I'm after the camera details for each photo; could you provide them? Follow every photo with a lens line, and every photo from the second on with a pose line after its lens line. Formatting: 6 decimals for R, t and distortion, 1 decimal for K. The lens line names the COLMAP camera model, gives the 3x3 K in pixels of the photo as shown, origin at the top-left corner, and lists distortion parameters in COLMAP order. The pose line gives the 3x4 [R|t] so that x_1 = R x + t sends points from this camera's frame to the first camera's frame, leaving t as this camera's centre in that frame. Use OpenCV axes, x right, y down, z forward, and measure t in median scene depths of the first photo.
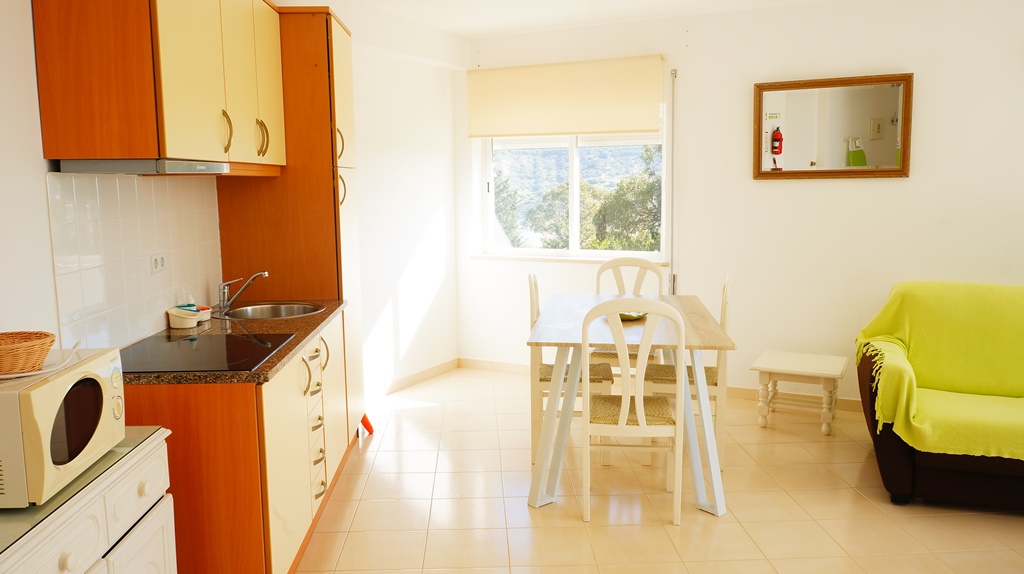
lens RADIAL K [[816.1, 0, 484.7], [0, 816.1, 286.2], [0, 0, 1]] dist [-0.048505, 0.008112]
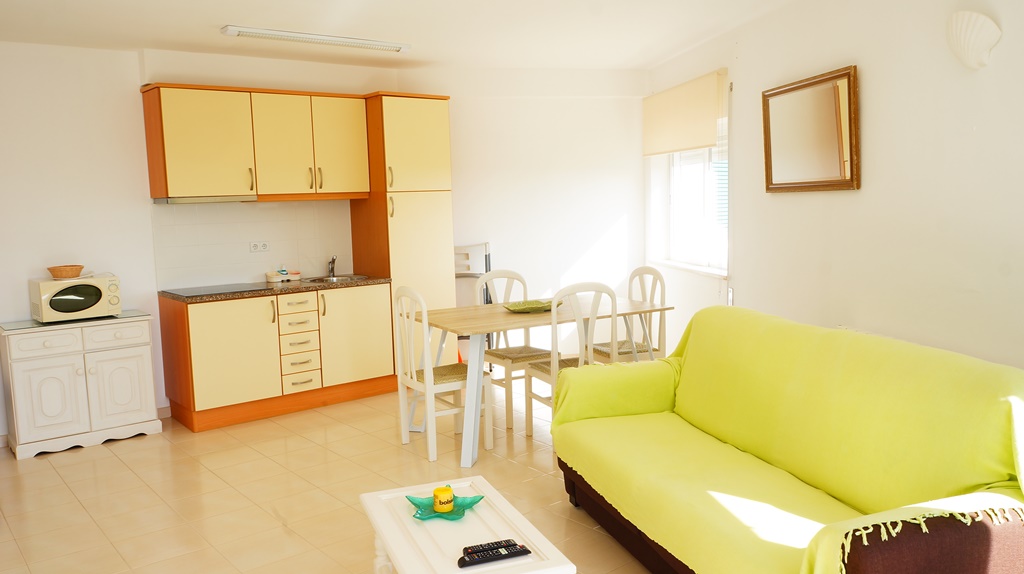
lens RADIAL K [[816.1, 0, 484.7], [0, 816.1, 286.2], [0, 0, 1]] dist [-0.048505, 0.008112]
pose [[0.581091, 0.081424, -0.809755, 1.189609], [-0.081112, 0.995823, 0.041927, -0.047736], [0.809787, 0.041318, 0.585268, 0.245534]]
